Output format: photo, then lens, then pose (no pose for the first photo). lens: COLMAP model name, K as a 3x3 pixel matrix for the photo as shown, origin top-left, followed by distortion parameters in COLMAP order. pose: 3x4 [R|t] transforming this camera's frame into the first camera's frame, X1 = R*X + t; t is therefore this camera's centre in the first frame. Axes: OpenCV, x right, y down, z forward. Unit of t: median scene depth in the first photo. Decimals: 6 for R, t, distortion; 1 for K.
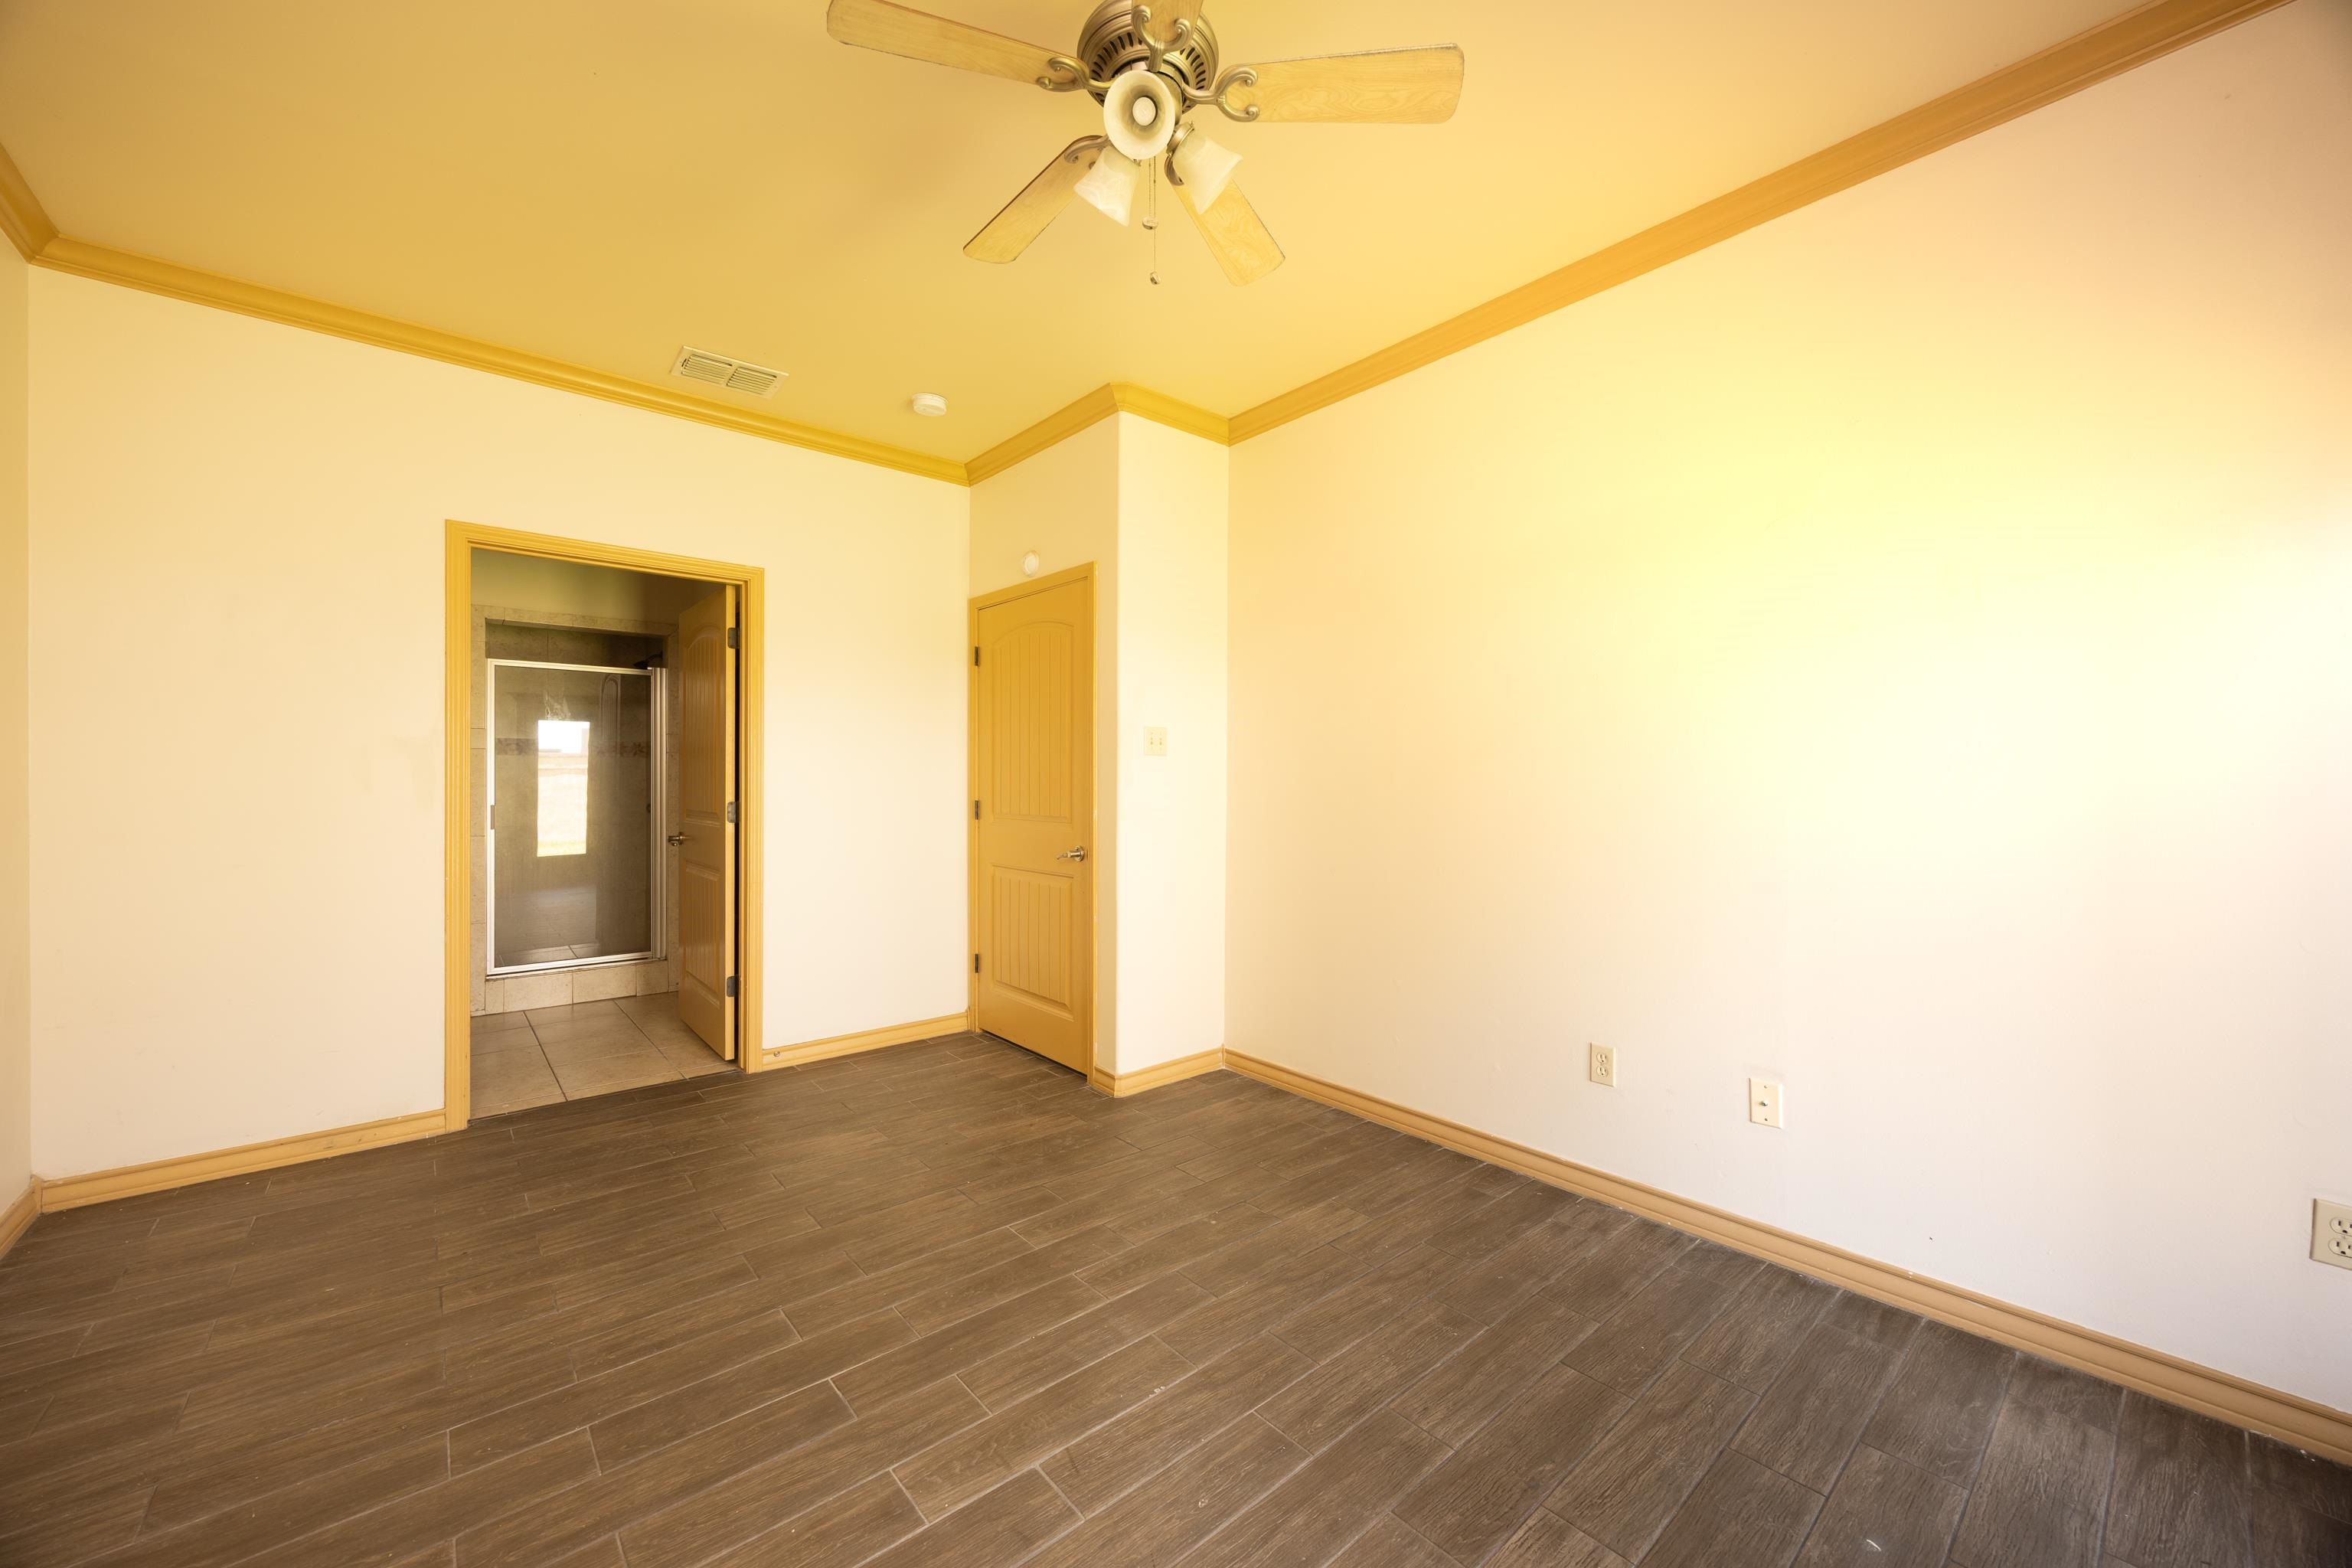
lens RADIAL K [[885.6, 0, 1168.5], [0, 885.6, 783.0], [0, 0, 1]] dist [-0.006795, 0.000227]
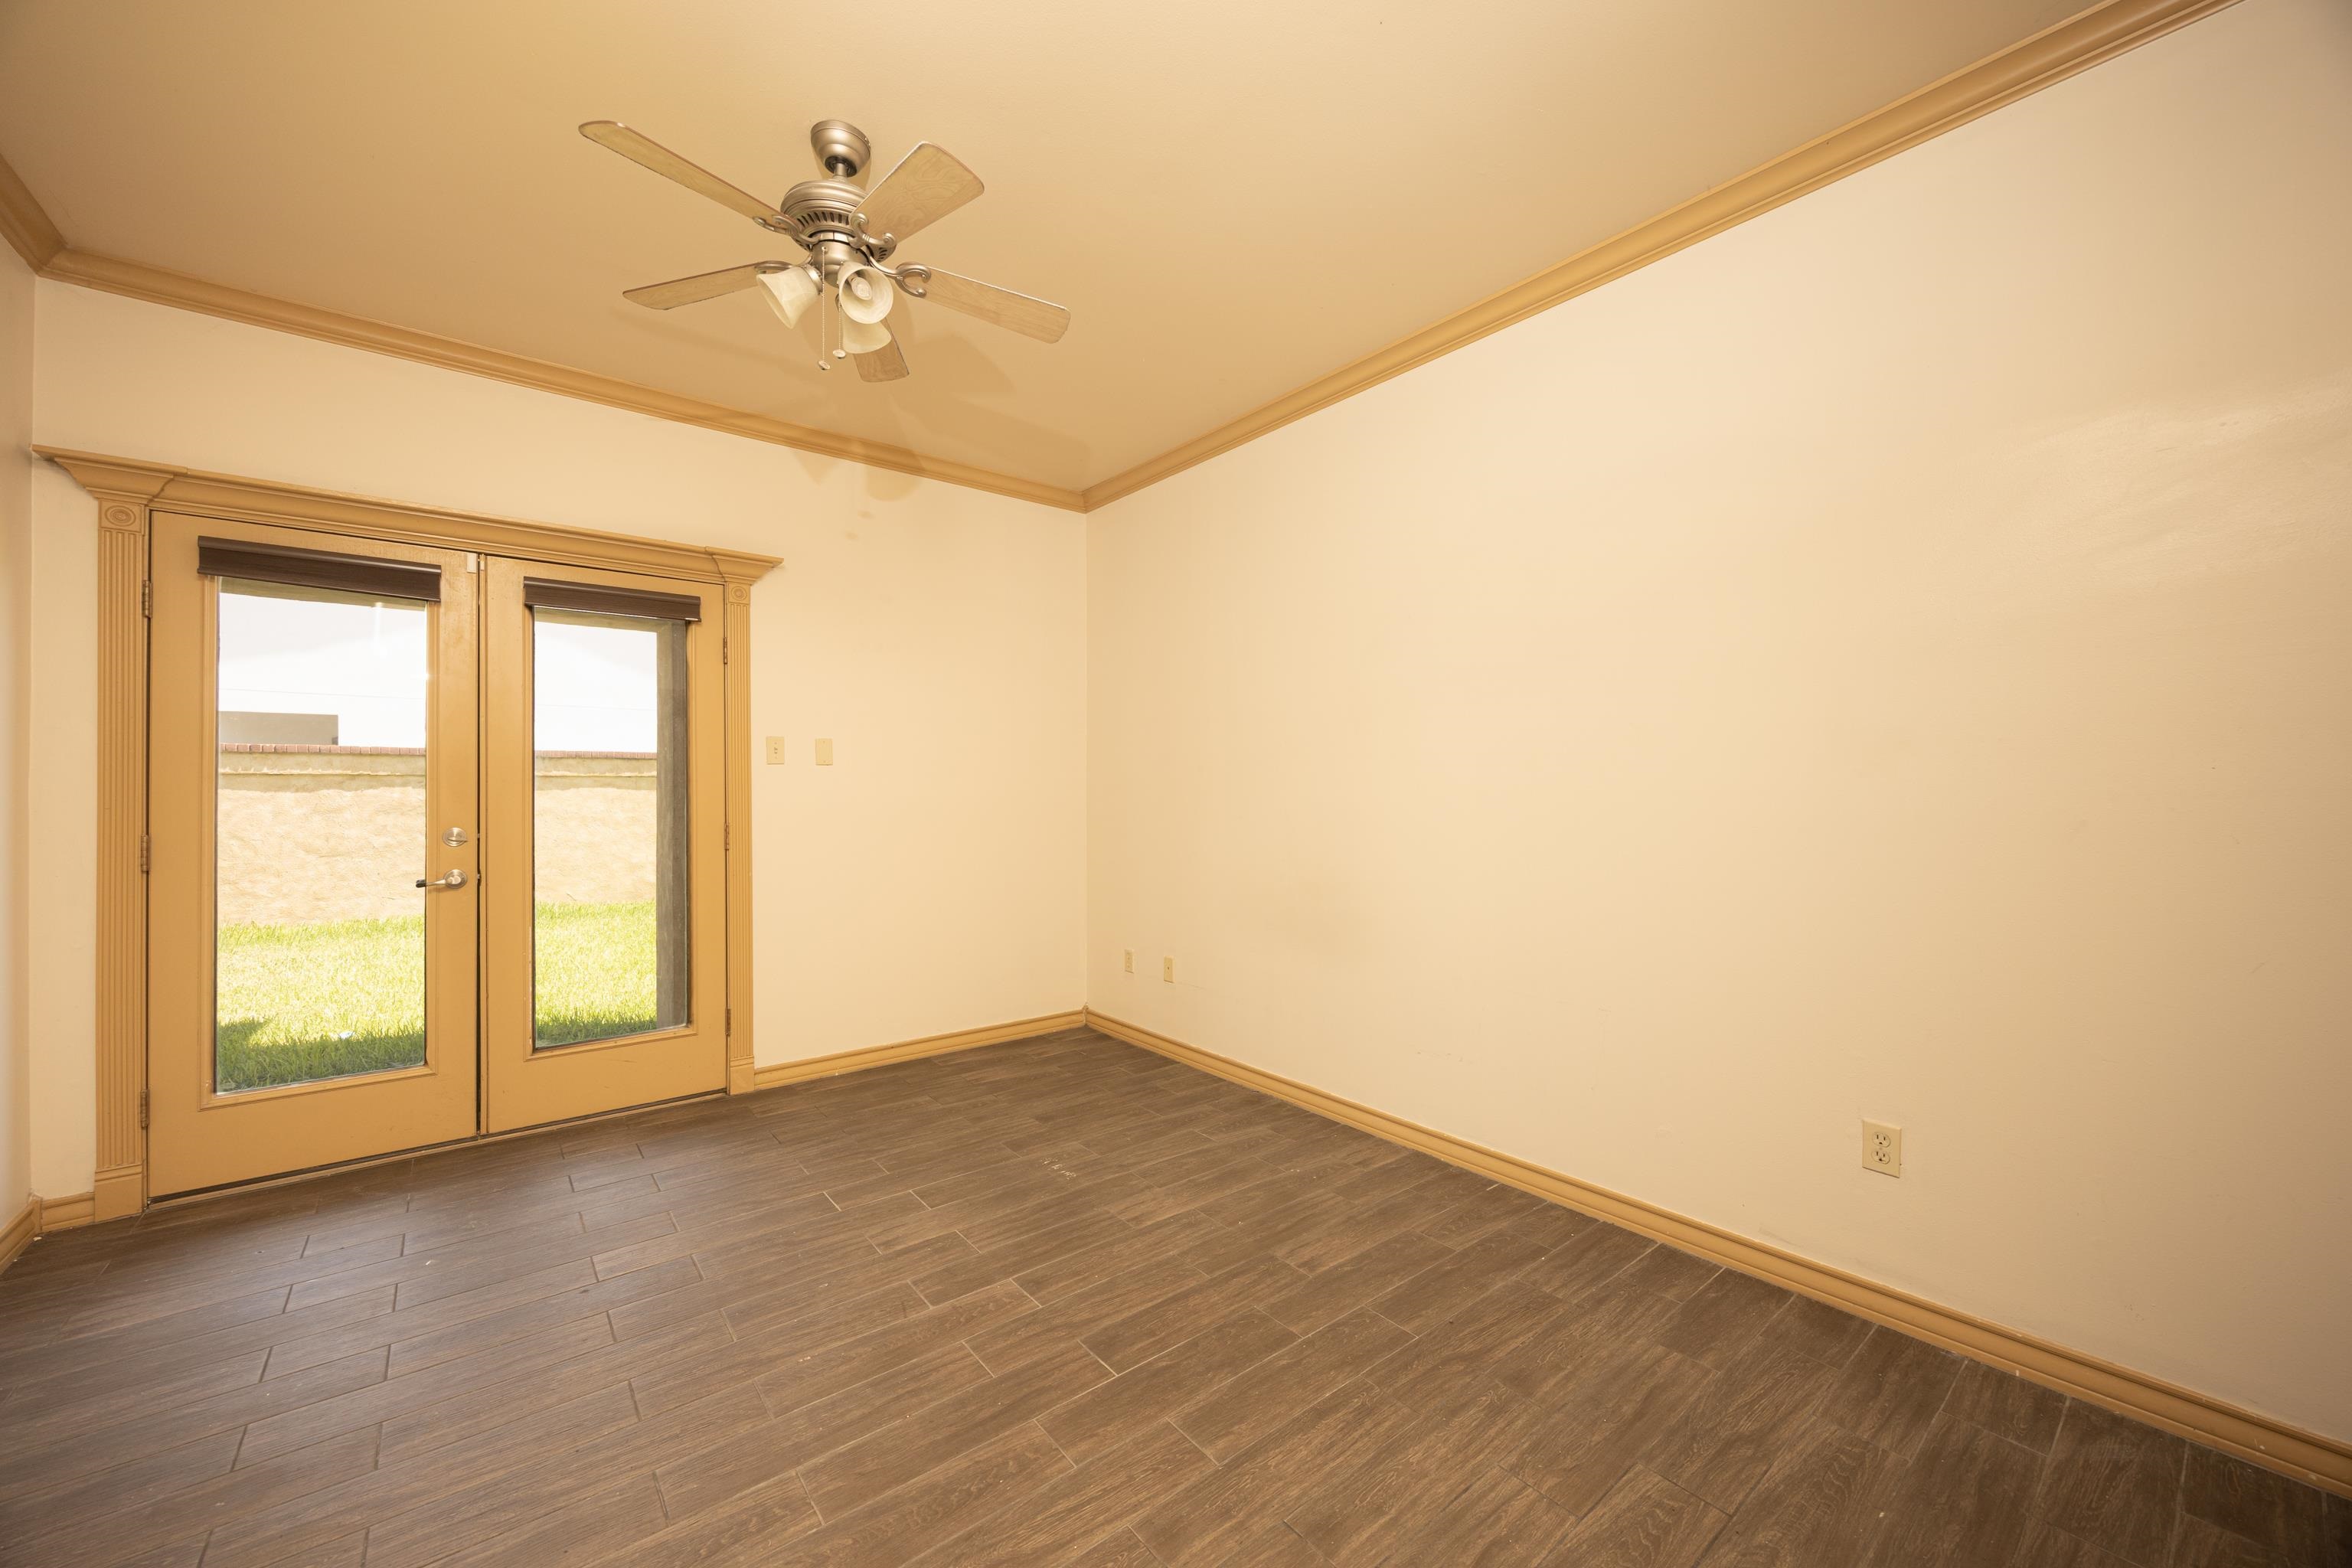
lens RADIAL K [[885.6, 0, 1168.5], [0, 885.6, 783.0], [0, 0, 1]] dist [-0.006795, 0.000227]
pose [[-0.999580, -0.000980, 0.028952, -0.462376], [-0.001288, 0.999943, -0.010610, -0.000936], [-0.028940, -0.010643, -0.999524, 1.981440]]
